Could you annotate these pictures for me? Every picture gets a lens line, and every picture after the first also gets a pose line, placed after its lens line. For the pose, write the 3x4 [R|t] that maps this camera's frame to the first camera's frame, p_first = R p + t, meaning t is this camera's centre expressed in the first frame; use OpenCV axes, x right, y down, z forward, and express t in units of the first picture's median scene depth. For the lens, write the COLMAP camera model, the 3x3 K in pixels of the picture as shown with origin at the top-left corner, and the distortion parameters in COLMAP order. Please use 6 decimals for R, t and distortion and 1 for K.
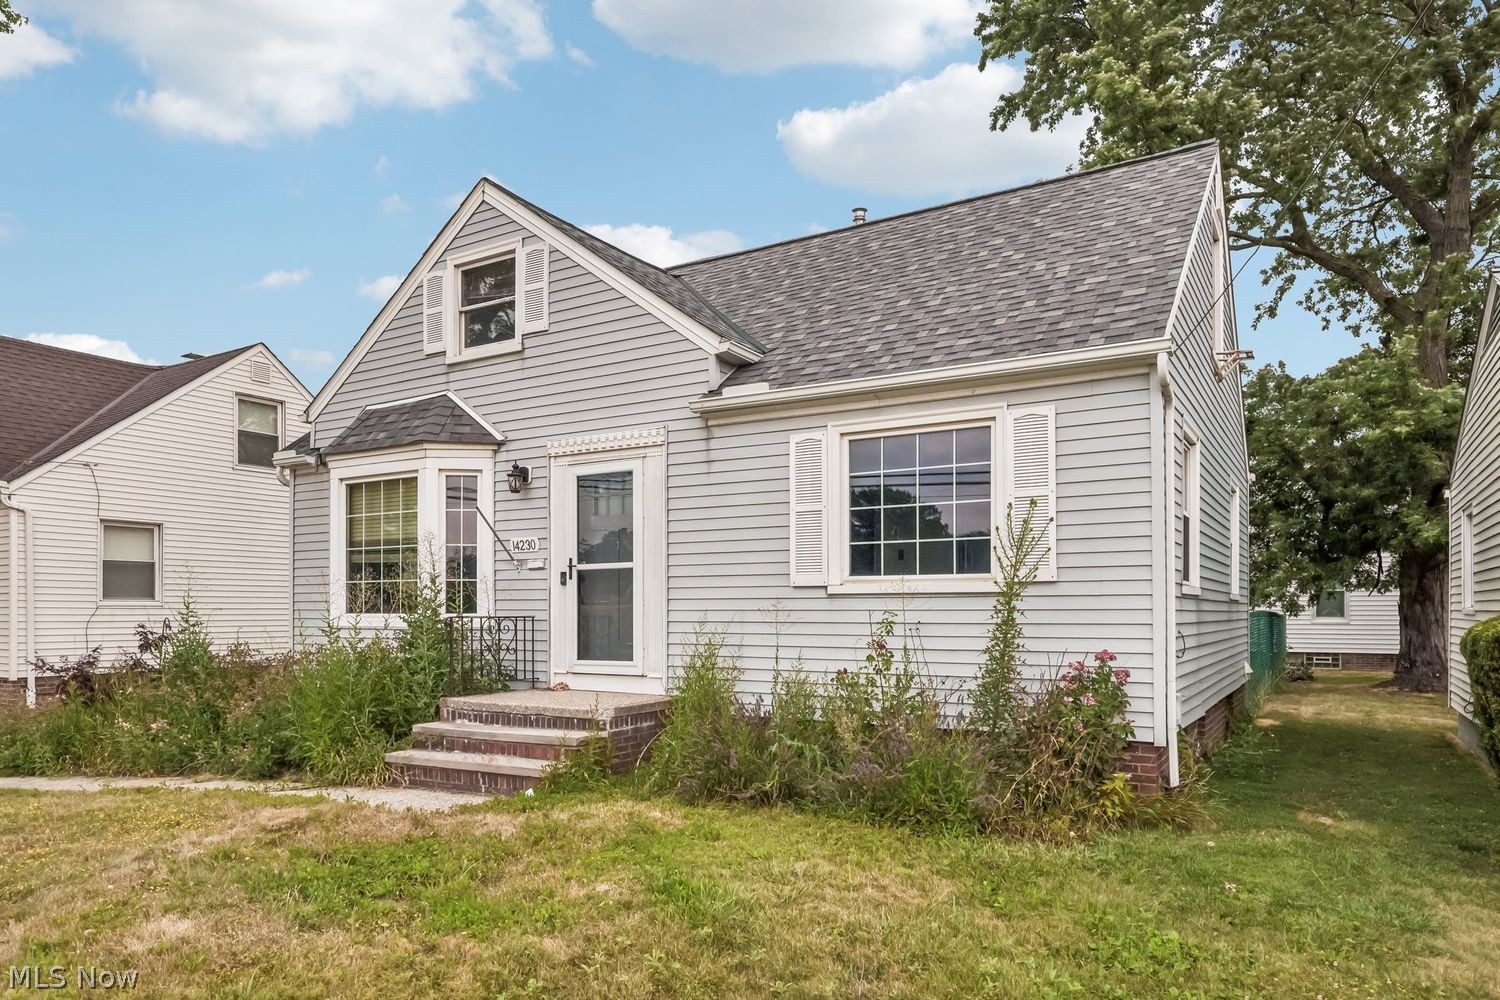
lens RADIAL K [[983.0, 0, 751.9], [0, 983.0, 513.7], [0, 0, 1]] dist [0.001010, -0.000300]
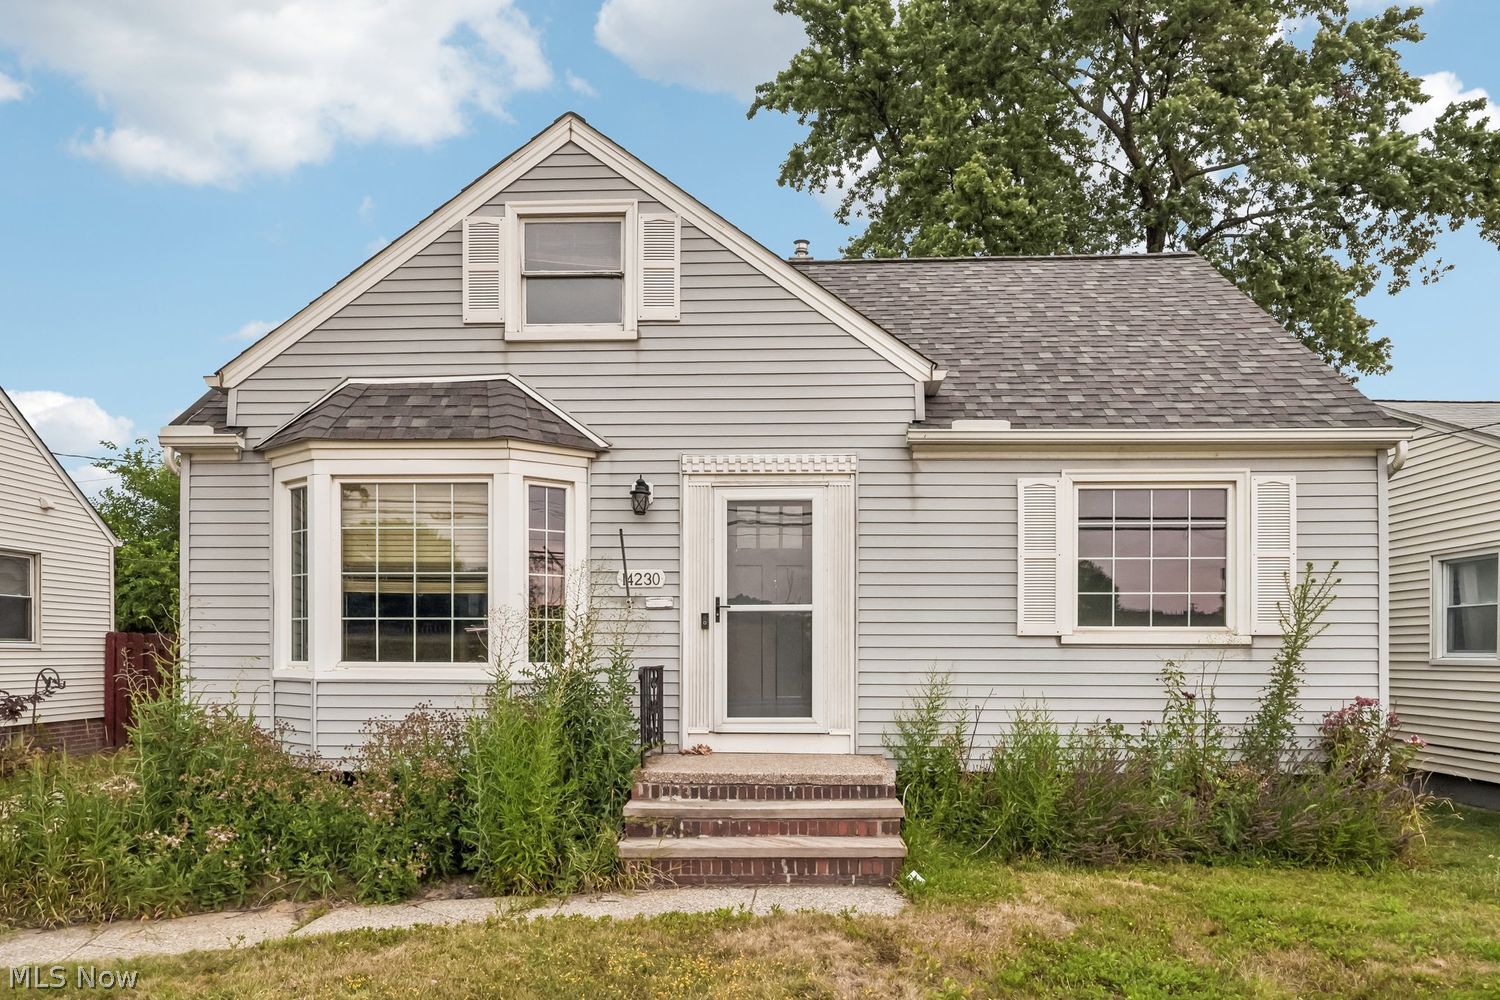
lens RADIAL K [[994.1, 0, 751.0], [0, 994.1, 579.3], [0, 0, 1]] dist [0.000946, -0.000197]
pose [[0.870253, 0.040278, 0.490955, -0.587289], [-0.052160, 0.998583, 0.010534, 0.019648], [-0.489835, -0.034775, 0.871121, 0.247215]]
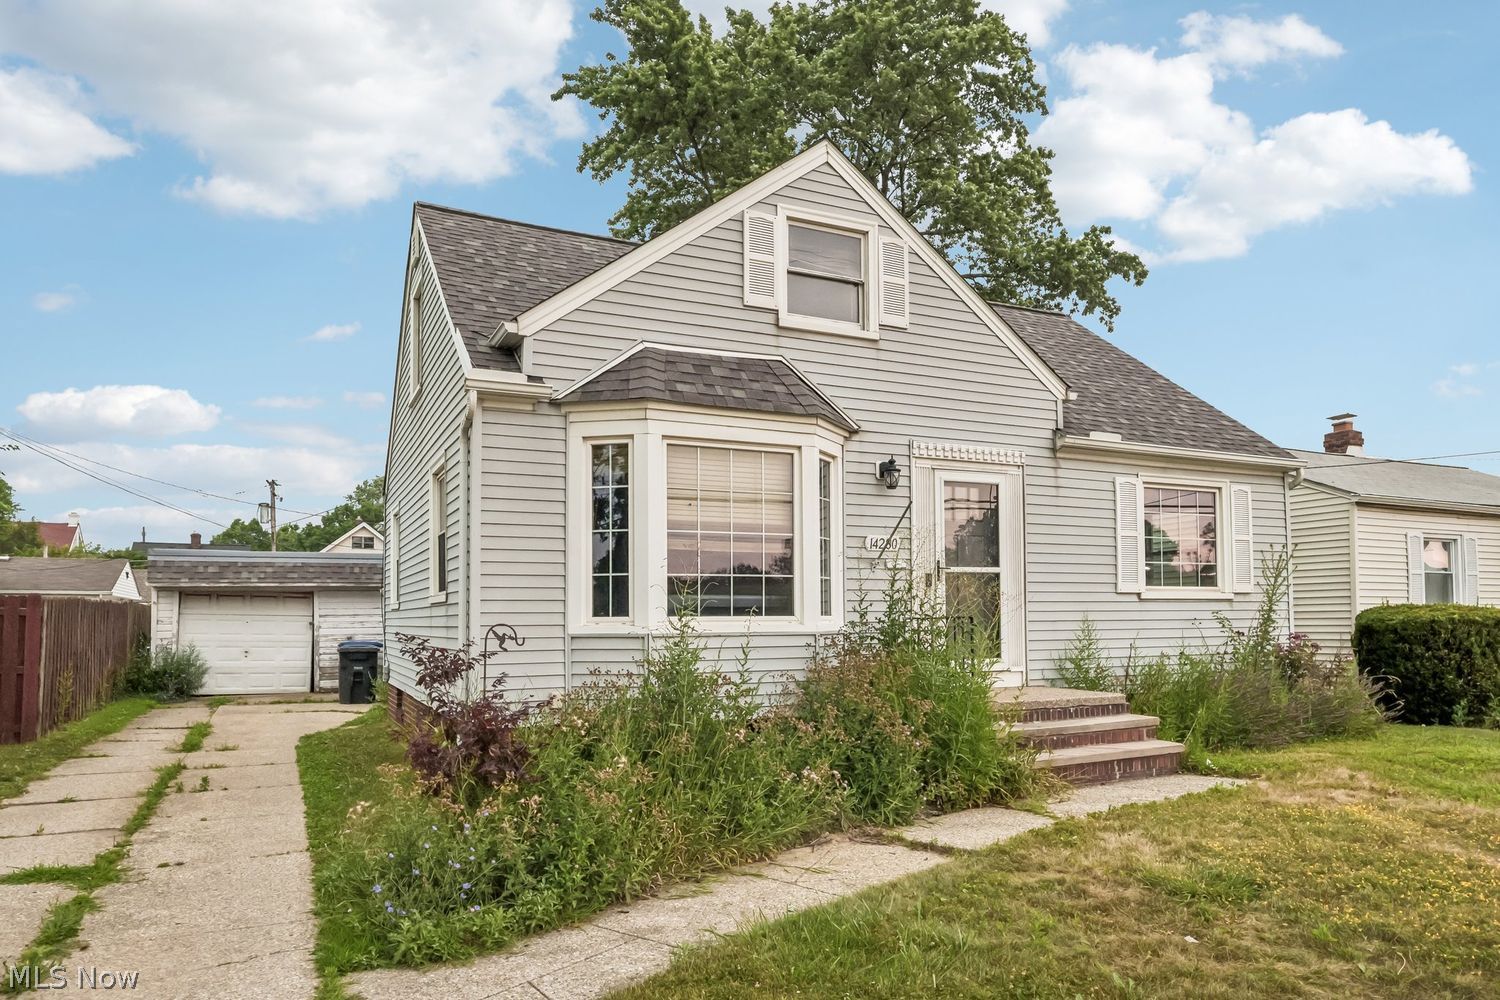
lens RADIAL K [[957.1, 0, 750.0], [0, 957.1, 500.0], [0, 0, 1]] dist [-0.003266, -0.000192]
pose [[0.537762, 0.097245, 0.837470, -1.146167], [-0.078000, 0.994804, -0.065428, 0.064431], [-0.839481, -0.030138, 0.542553, 0.636441]]
